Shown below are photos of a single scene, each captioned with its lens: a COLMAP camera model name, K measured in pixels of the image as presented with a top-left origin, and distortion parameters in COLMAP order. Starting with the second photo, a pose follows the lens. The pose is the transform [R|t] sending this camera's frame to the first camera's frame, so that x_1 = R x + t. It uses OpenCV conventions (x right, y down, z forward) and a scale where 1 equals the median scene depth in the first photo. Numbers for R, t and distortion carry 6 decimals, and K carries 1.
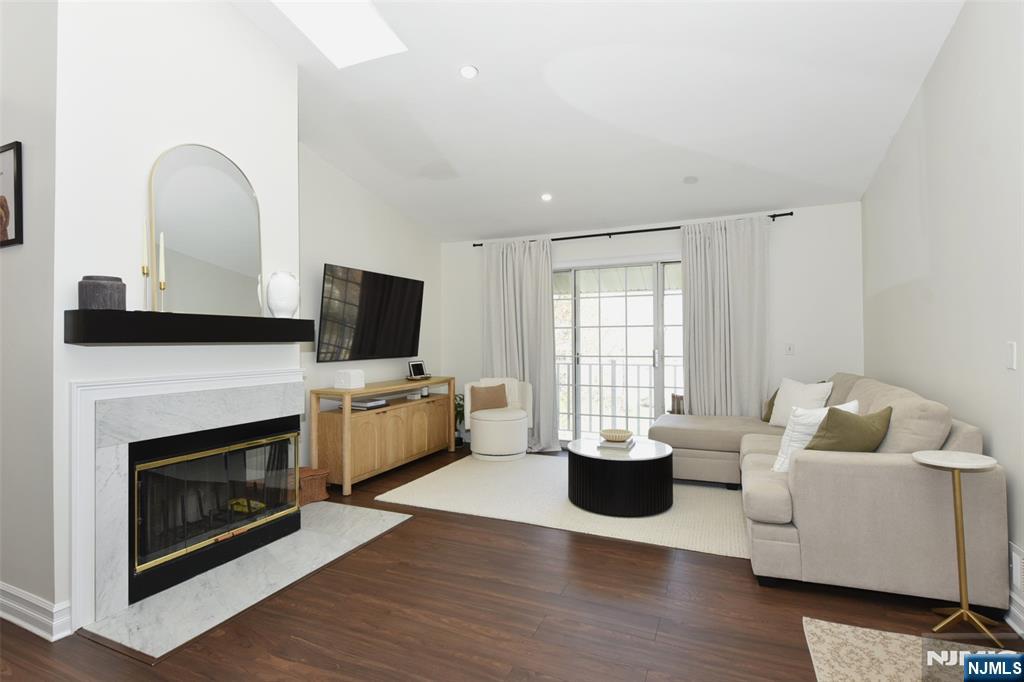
lens RADIAL K [[490.9, 0, 515.1], [0, 490.9, 342.1], [0, 0, 1]] dist [-0.003447, -0.000427]
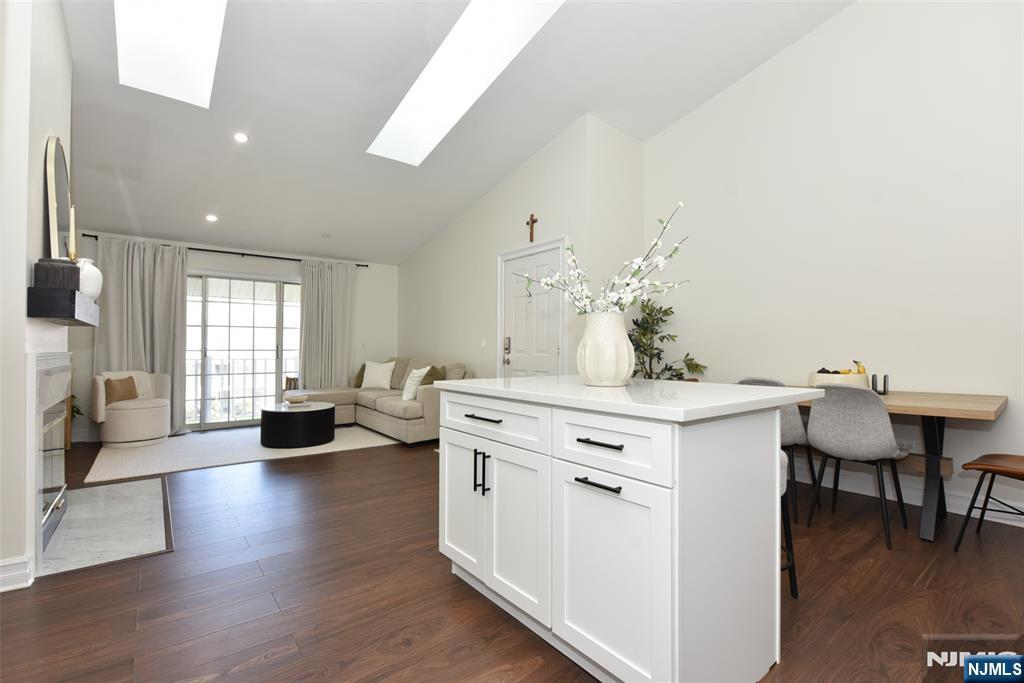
lens RADIAL K [[490.9, 0, 510.5], [0, 490.9, 343.6], [0, 0, 1]] dist [-0.003447, -0.000427]
pose [[0.469134, 0.017993, 0.882944, -0.616077], [-0.004130, 0.999826, -0.018181, 0.033871], [-0.883117, 0.004883, 0.469127, -0.212233]]
